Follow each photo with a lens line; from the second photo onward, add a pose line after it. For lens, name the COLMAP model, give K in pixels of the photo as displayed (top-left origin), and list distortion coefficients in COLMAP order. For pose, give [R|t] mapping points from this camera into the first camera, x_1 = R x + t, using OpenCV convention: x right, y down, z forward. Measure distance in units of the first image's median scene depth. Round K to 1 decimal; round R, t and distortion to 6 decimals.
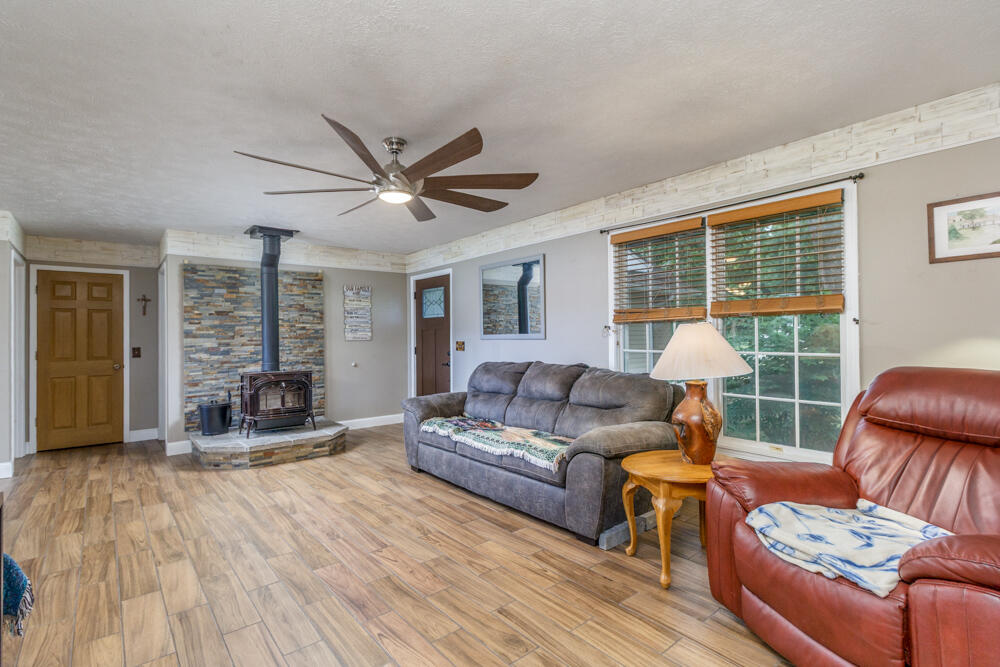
lens RADIAL K [[476.2, 0, 492.0], [0, 476.2, 334.7], [0, 0, 1]] dist [0.007783, -0.001308]
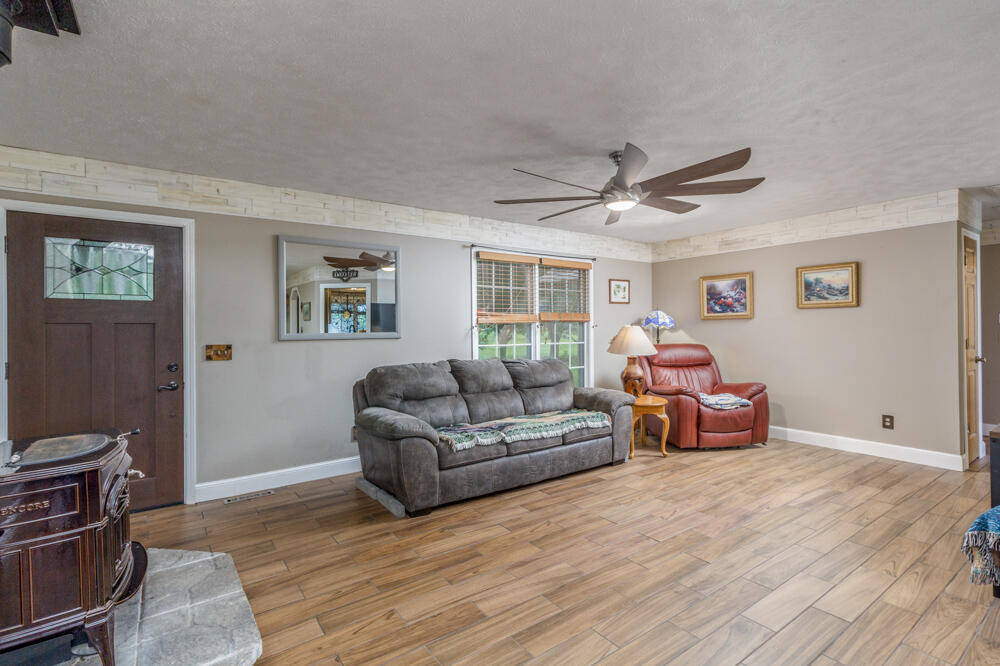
lens RADIAL K [[476.2, 0, 493.0], [0, 476.2, 328.5], [0, 0, 1]] dist [0.007783, -0.001308]
pose [[0.067492, 0.014392, 0.997616, -1.224580], [0.006034, 0.999872, -0.014832, 0.008890], [-0.997702, 0.007020, 0.067396, 1.140354]]
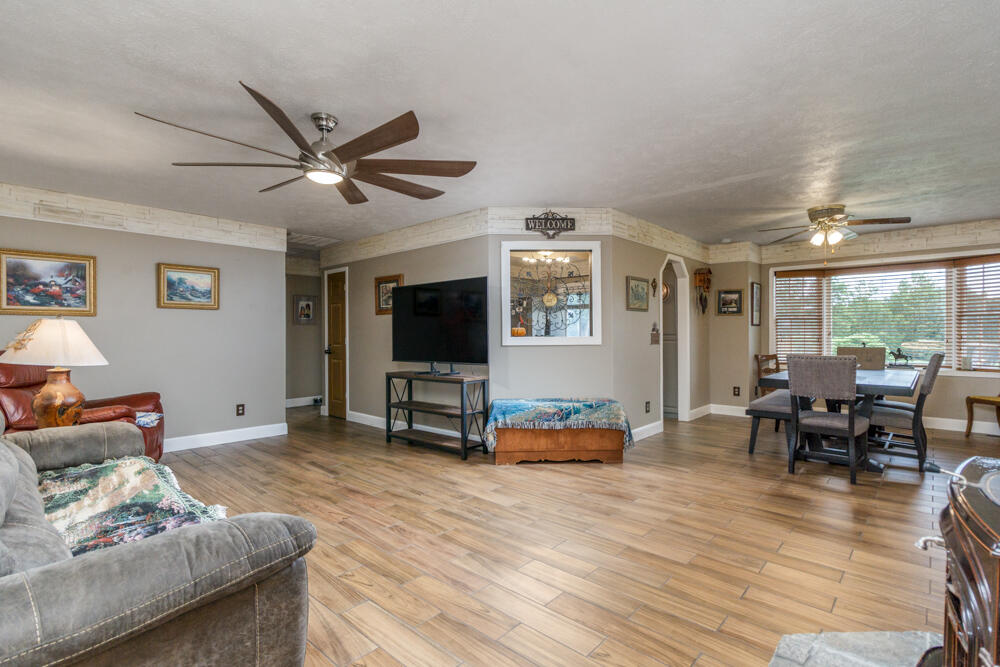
lens RADIAL K [[476.2, 0, 505.2], [0, 476.2, 334.1], [0, 0, 1]] dist [0.007783, -0.001308]
pose [[-0.986946, 0.015821, -0.160275, -0.372516], [0.016109, 0.999870, -0.000493, 0.024303], [0.160246, -0.003069, -0.987072, 1.860731]]
